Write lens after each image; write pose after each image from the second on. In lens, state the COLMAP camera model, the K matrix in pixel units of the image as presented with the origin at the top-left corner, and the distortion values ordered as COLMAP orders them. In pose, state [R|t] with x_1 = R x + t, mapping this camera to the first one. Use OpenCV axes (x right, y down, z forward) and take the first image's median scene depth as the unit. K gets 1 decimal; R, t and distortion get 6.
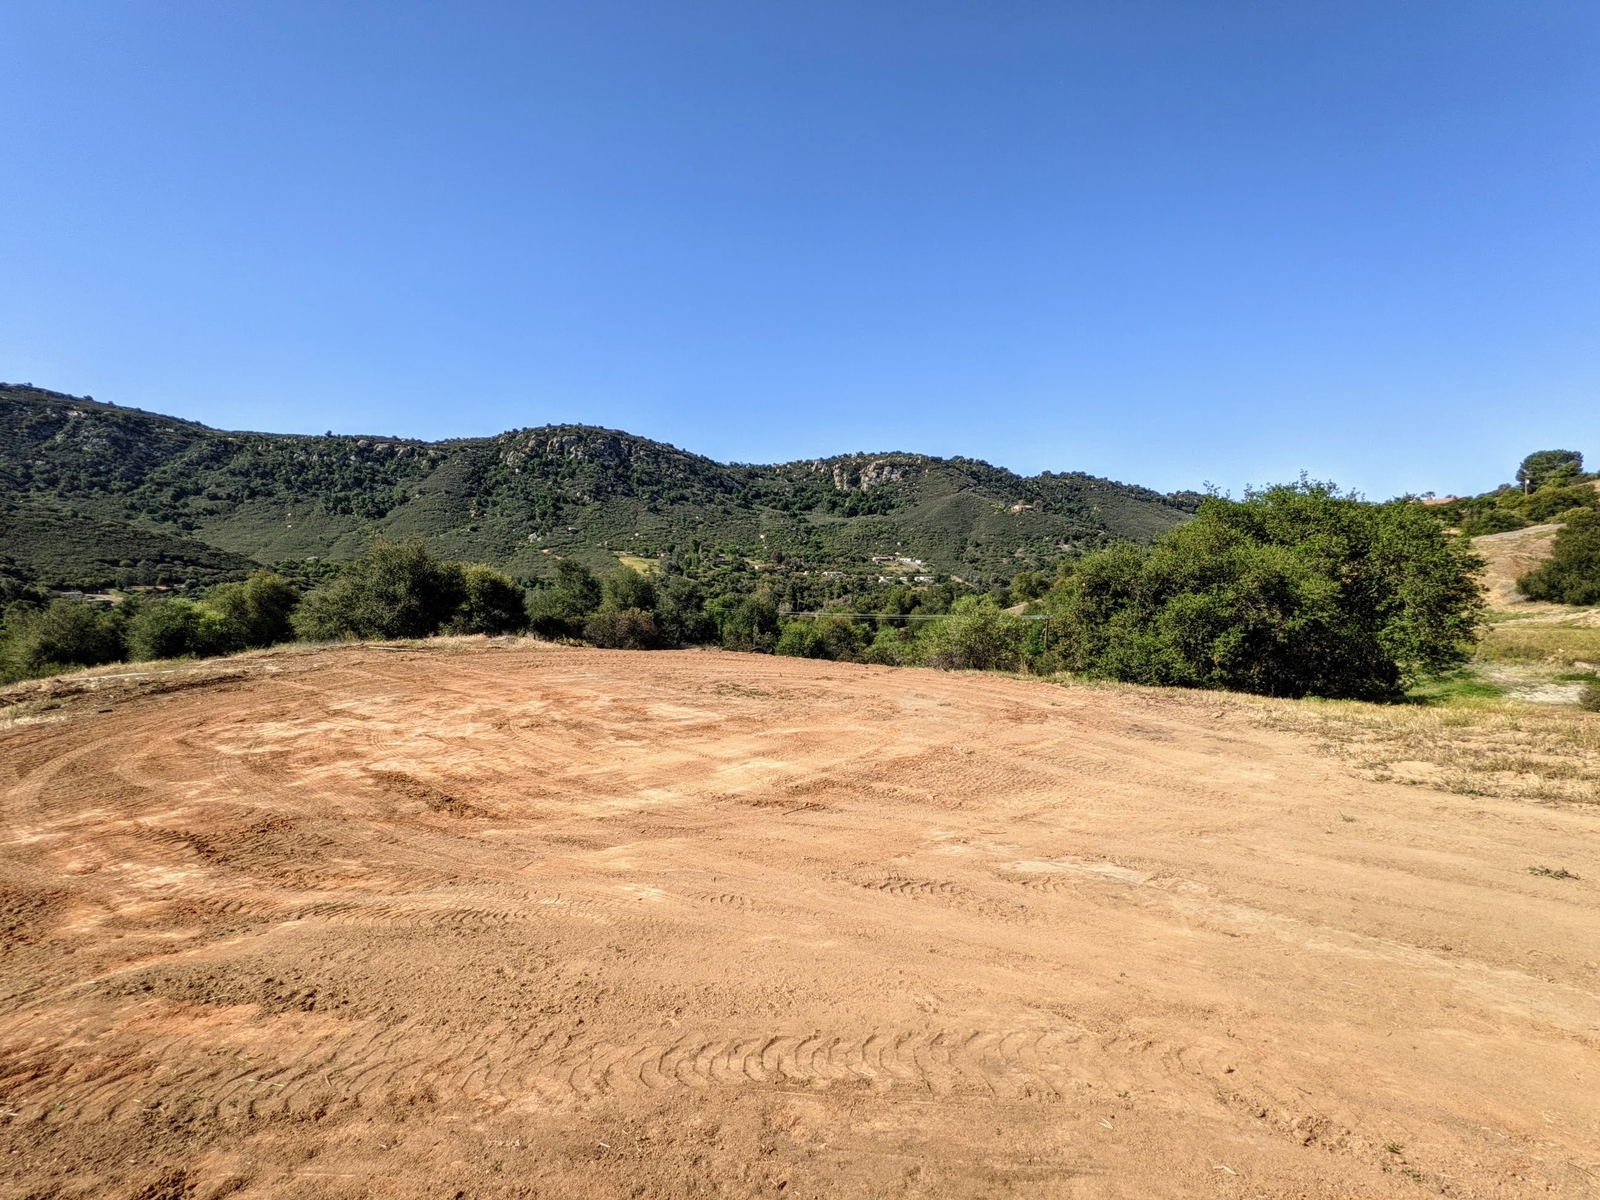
lens RADIAL K [[774.4, 0, 807.2], [0, 774.4, 594.4], [0, 0, 1]] dist [-0.001069, 0.001742]
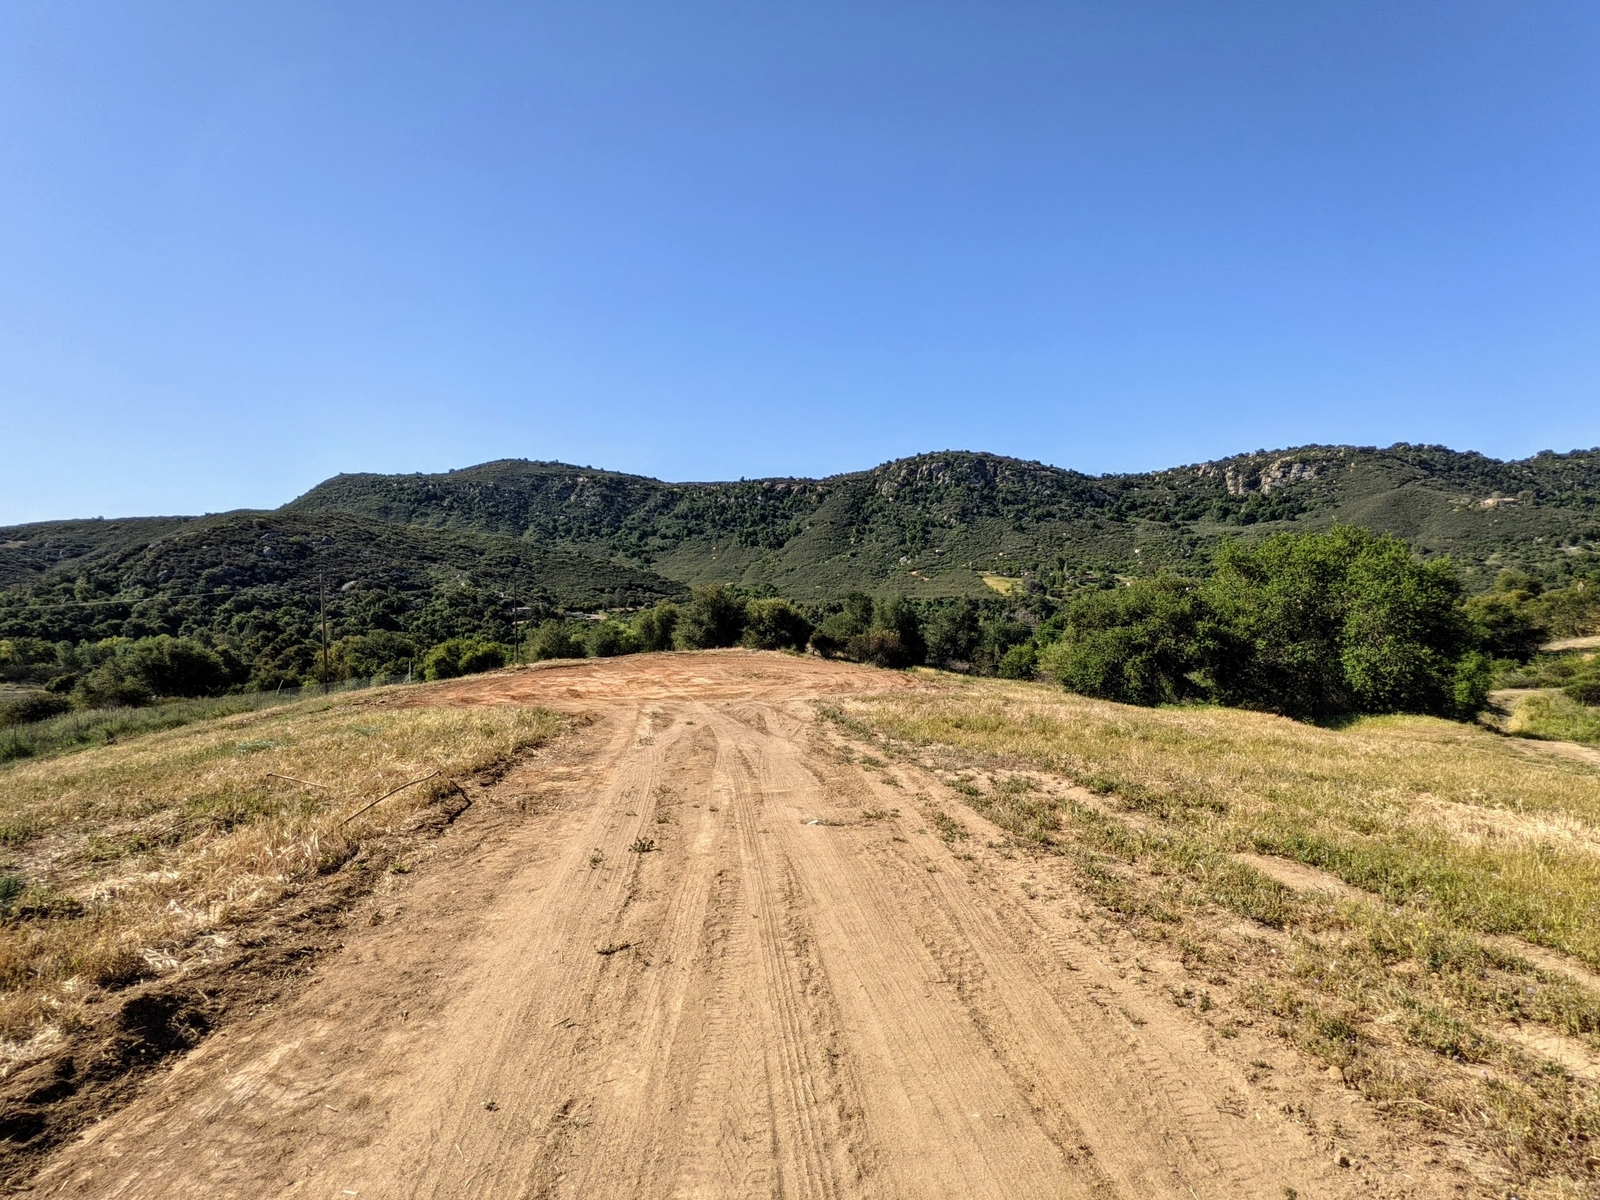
lens RADIAL K [[774.4, 0, 807.3], [0, 774.4, 592.6], [0, 0, 1]] dist [-0.001069, 0.001742]
pose [[0.889453, -0.013800, -0.456818, 0.013947], [0.001831, 0.999644, -0.026632, -0.000561], [0.457022, 0.022852, 0.889162, -0.010824]]
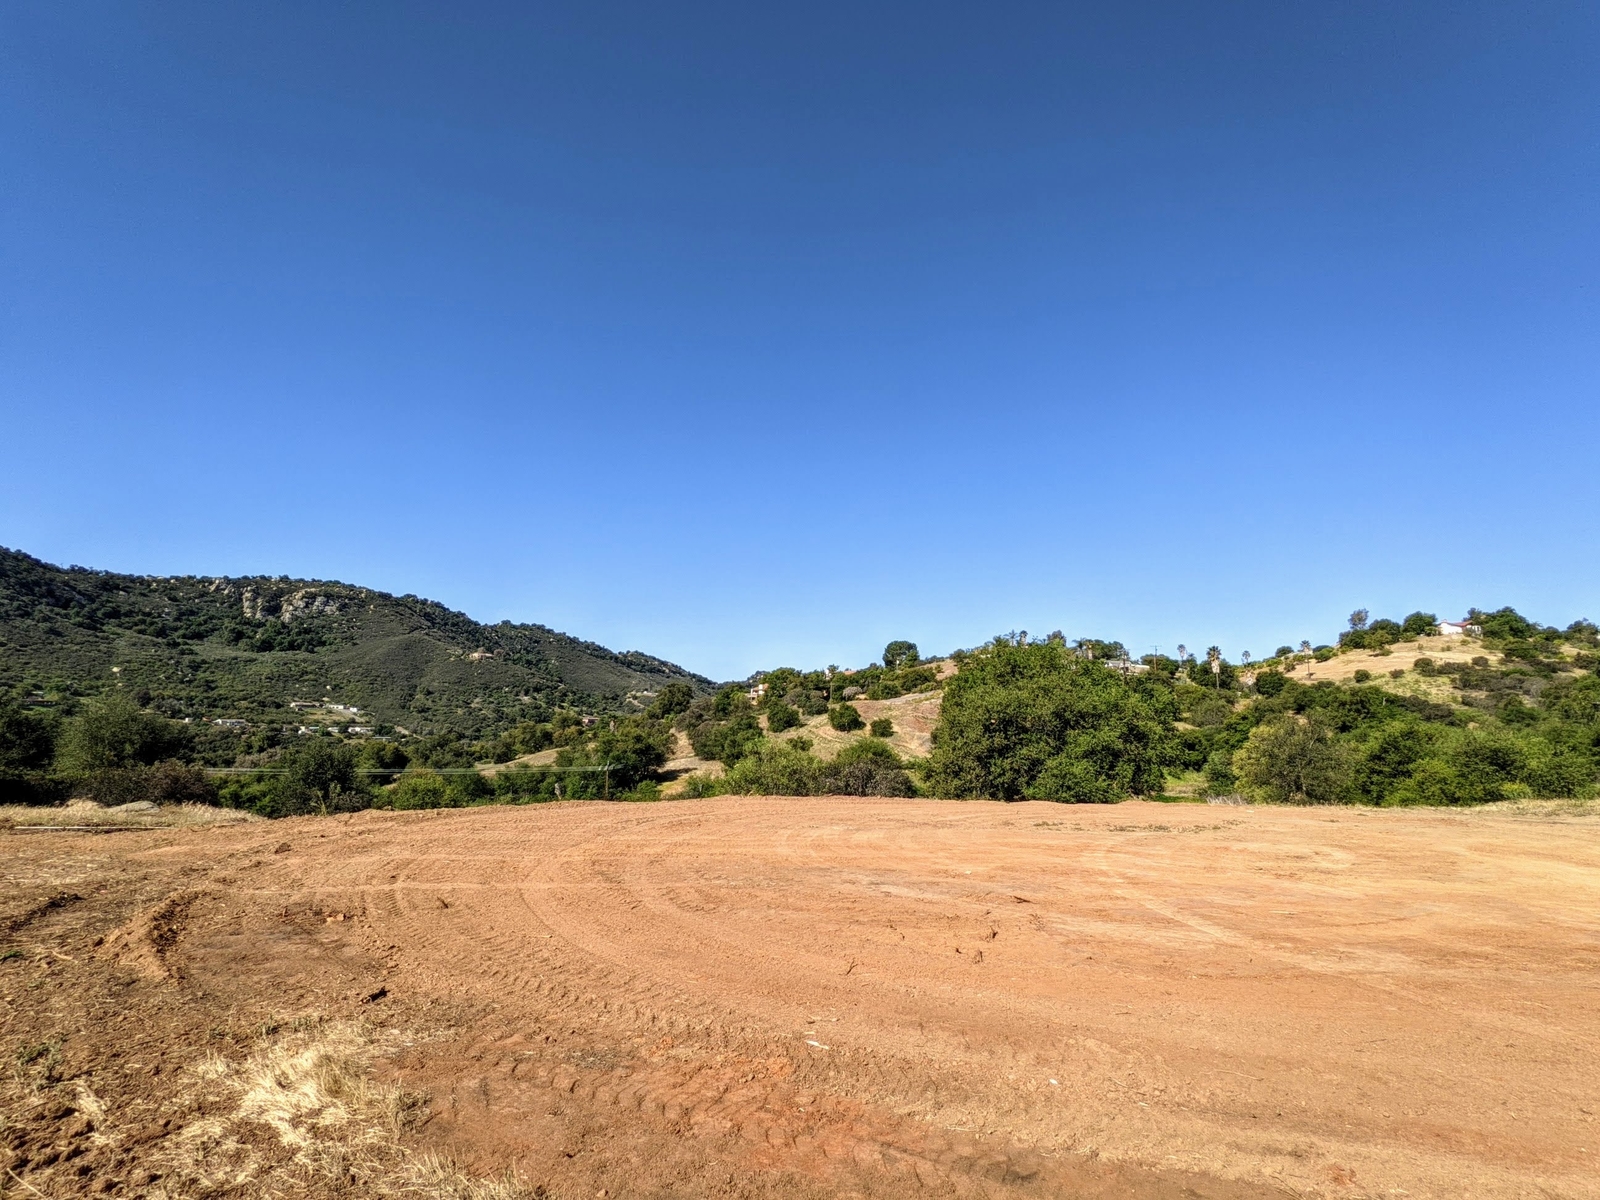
lens RADIAL K [[774.4, 0, 806.7], [0, 774.4, 598.3], [0, 0, 1]] dist [-0.001069, 0.001742]
pose [[0.776070, 0.117070, 0.619686, -0.012363], [0.002899, 0.981946, -0.189138, 0.000502], [-0.630641, 0.148581, 0.761719, 0.008063]]
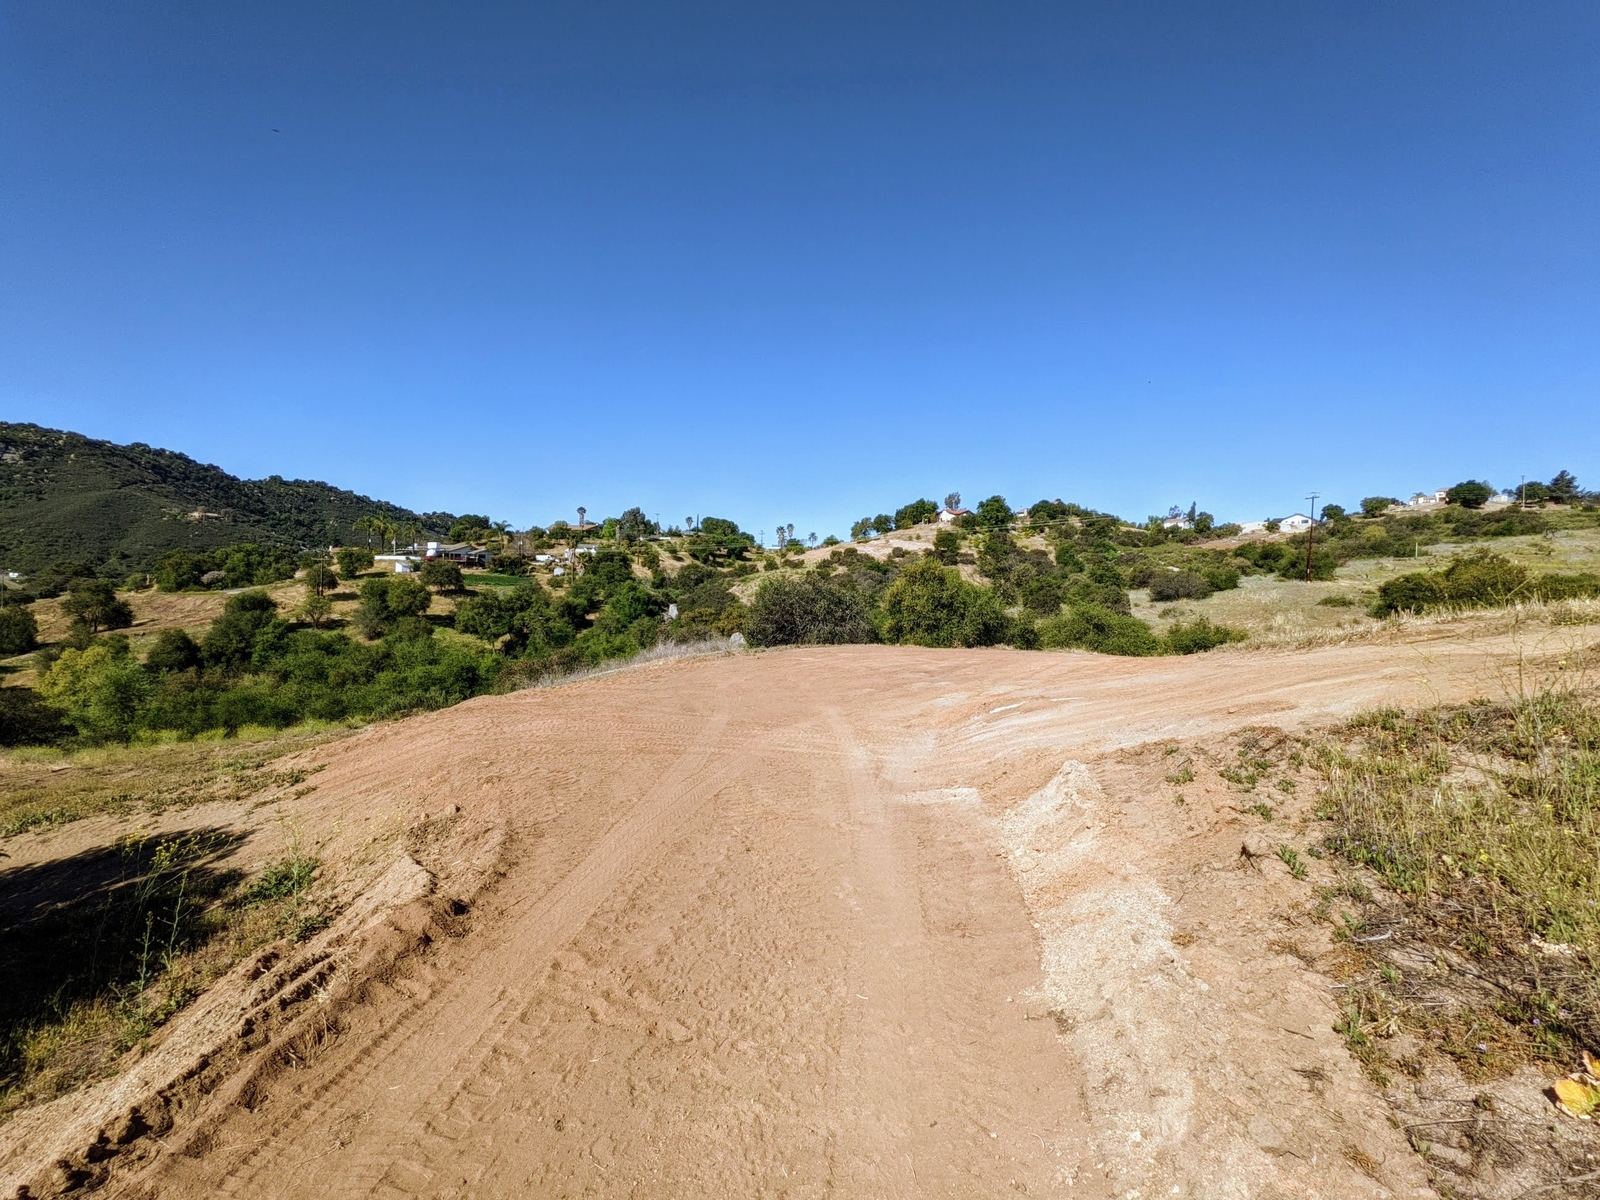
lens RADIAL K [[774.4, 0, 808.2], [0, 774.4, 595.1], [0, 0, 1]] dist [-0.001069, 0.001742]
pose [[0.673522, 0.014077, 0.739033, 0.099812], [0.000280, 0.999814, -0.019300, -0.007177], [-0.739167, 0.013206, 0.673393, -0.076546]]
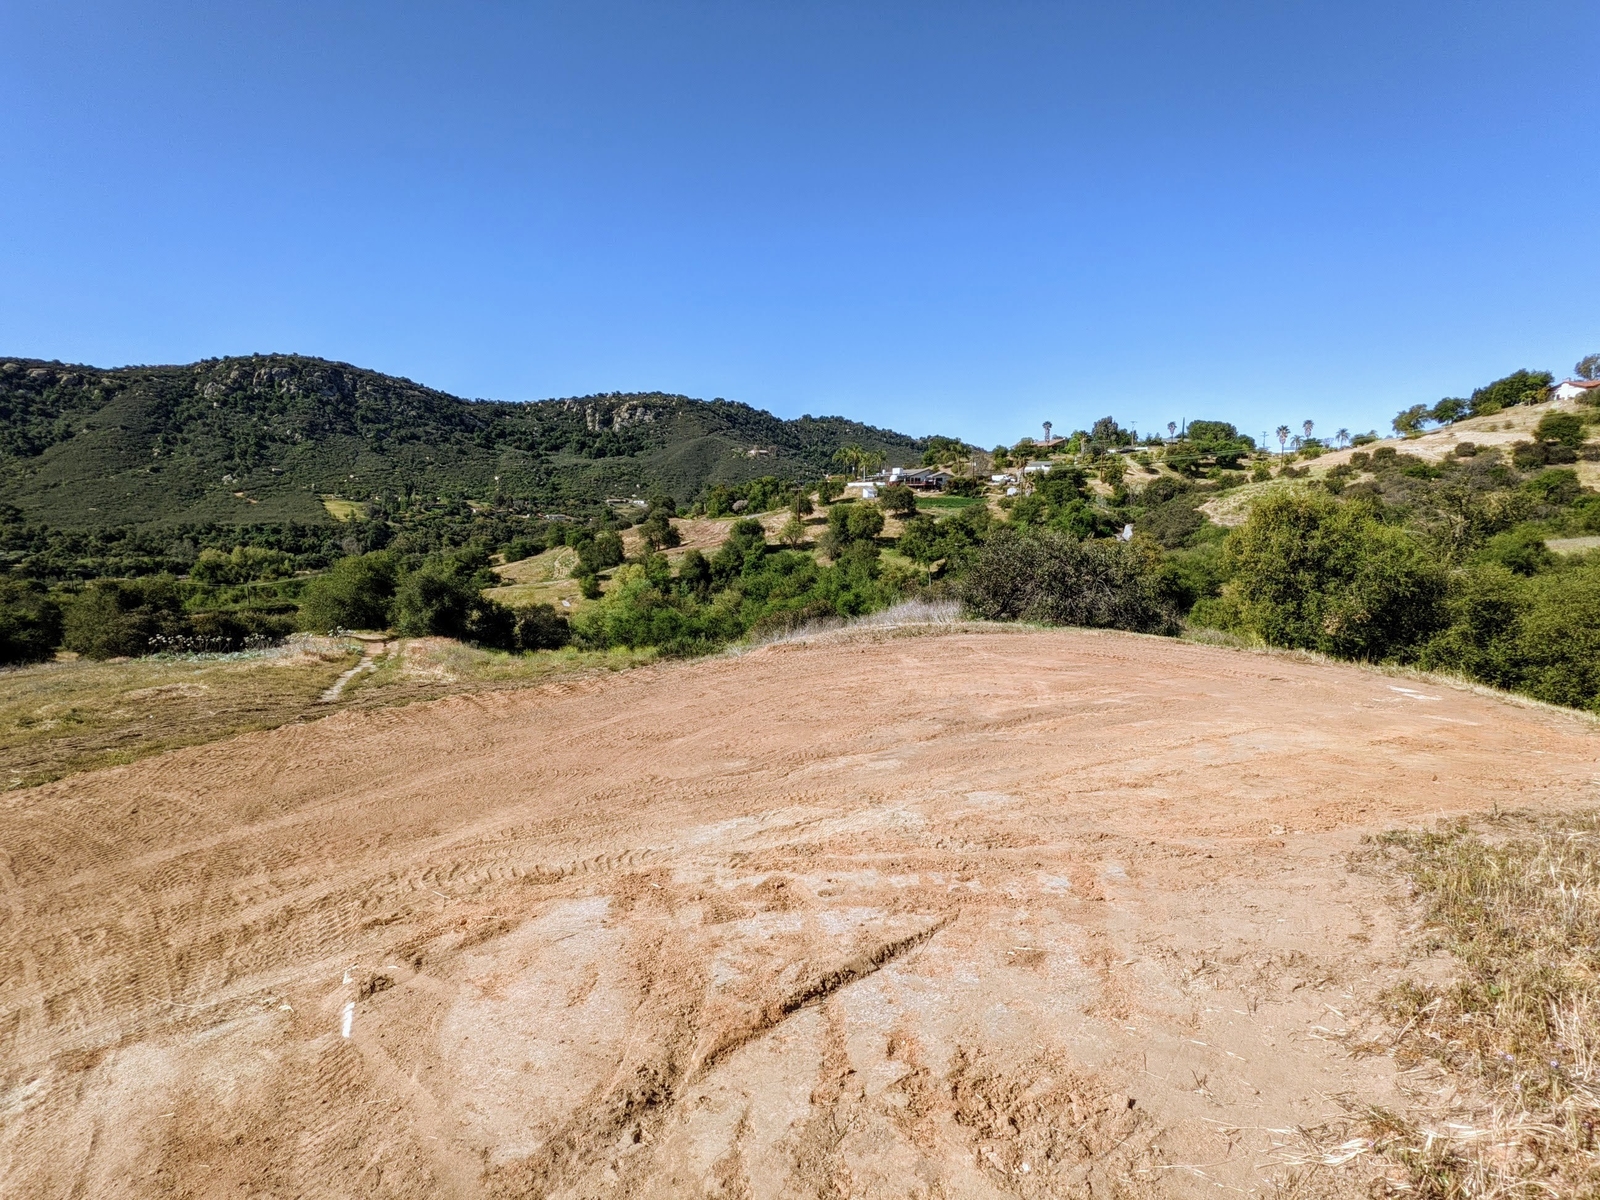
lens RADIAL K [[774.4, 0, 807.8], [0, 774.4, 594.7], [0, 0, 1]] dist [-0.001069, 0.001742]
pose [[0.975529, -0.025923, 0.218339, 0.111125], [0.007046, 0.996201, 0.086795, -0.008547], [-0.219760, -0.083132, 0.972005, -0.076155]]
